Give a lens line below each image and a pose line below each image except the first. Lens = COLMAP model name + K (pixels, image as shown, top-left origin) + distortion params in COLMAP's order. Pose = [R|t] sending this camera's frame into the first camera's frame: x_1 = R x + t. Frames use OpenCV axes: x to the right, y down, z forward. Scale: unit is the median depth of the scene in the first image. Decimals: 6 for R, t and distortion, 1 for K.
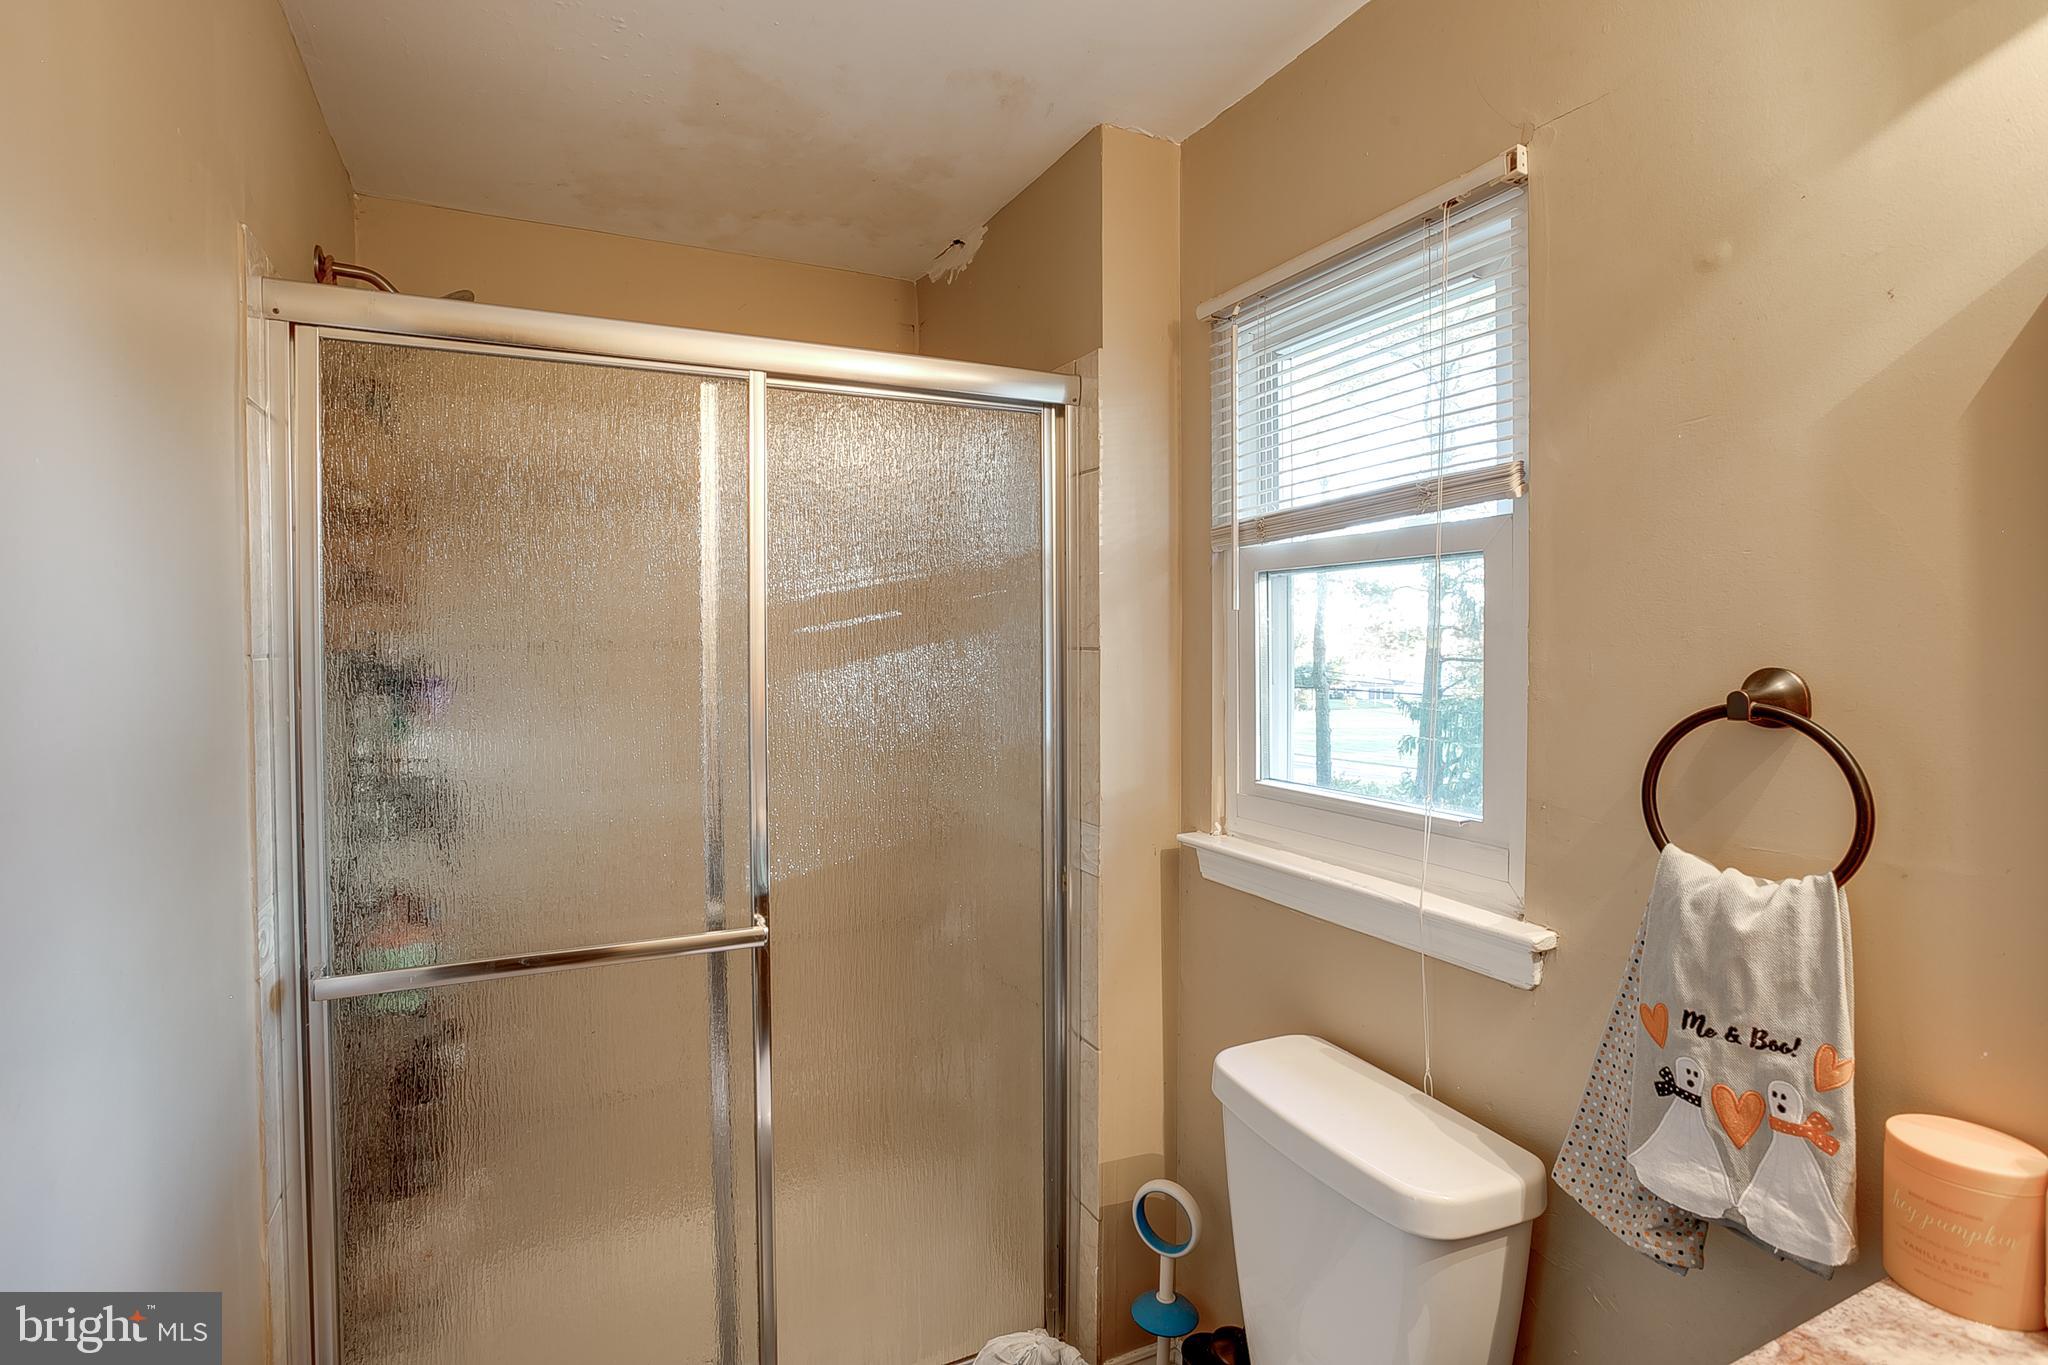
lens RADIAL K [[1023.1, 0, 1024.0], [0, 1023.1, 682.5], [0, 0, 1]] dist [-0.001562, 0.029414]
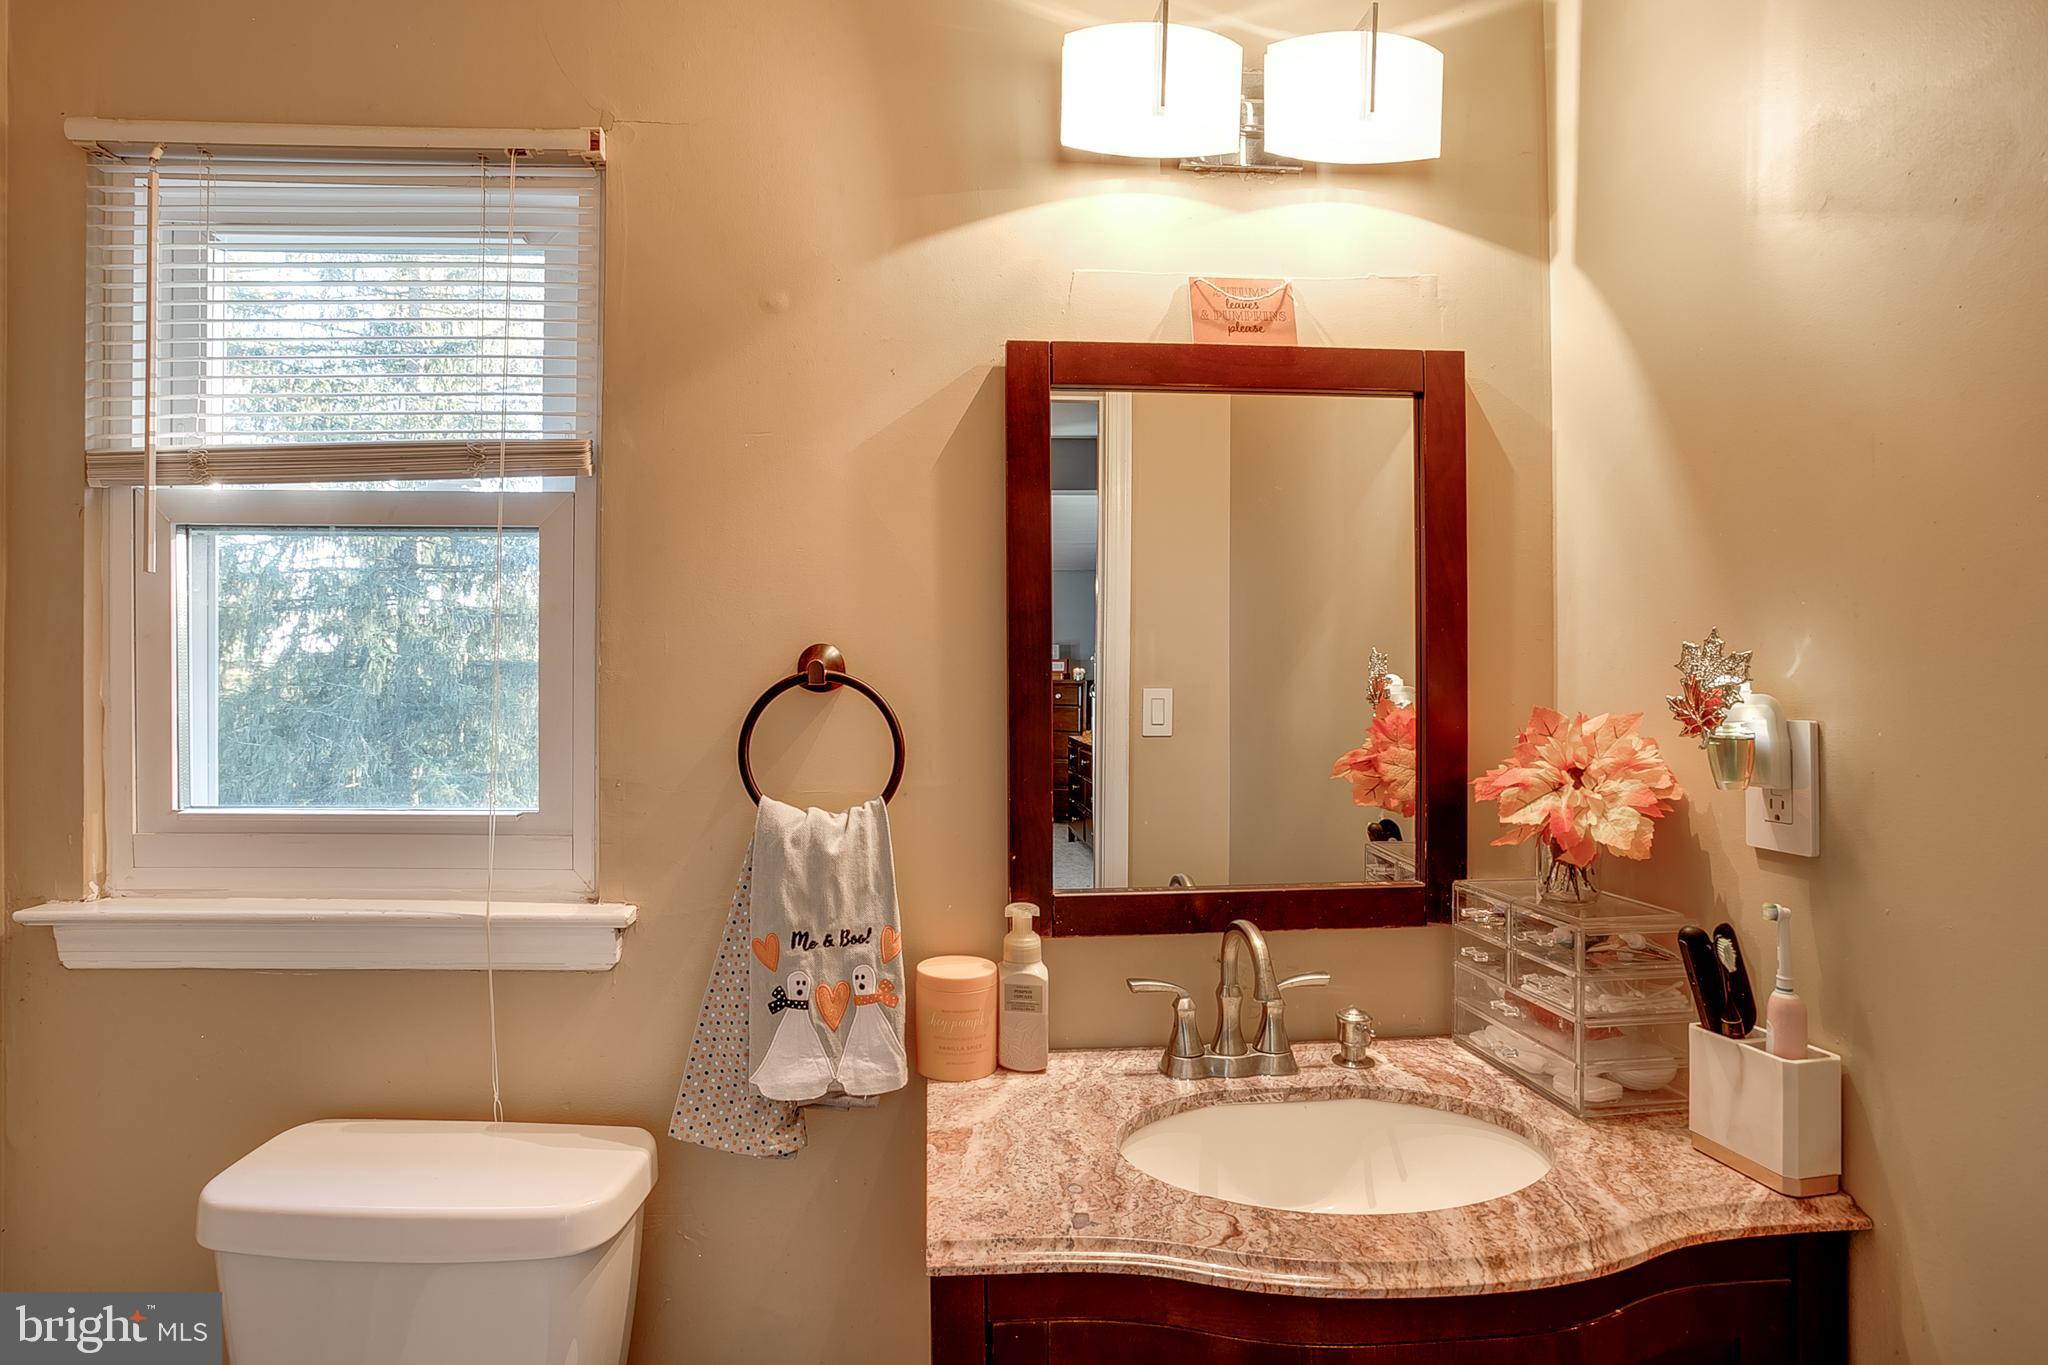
lens RADIAL K [[1021.4, 0, 1024.0], [0, 1021.4, 682.5], [0, 0, 1]] dist [-0.016441, 0.018018]
pose [[0.431859, -0.000641, 0.901941, -0.286592], [0.030240, 0.999448, -0.013768, 0.057574], [-0.901434, 0.033221, 0.431640, 0.250399]]
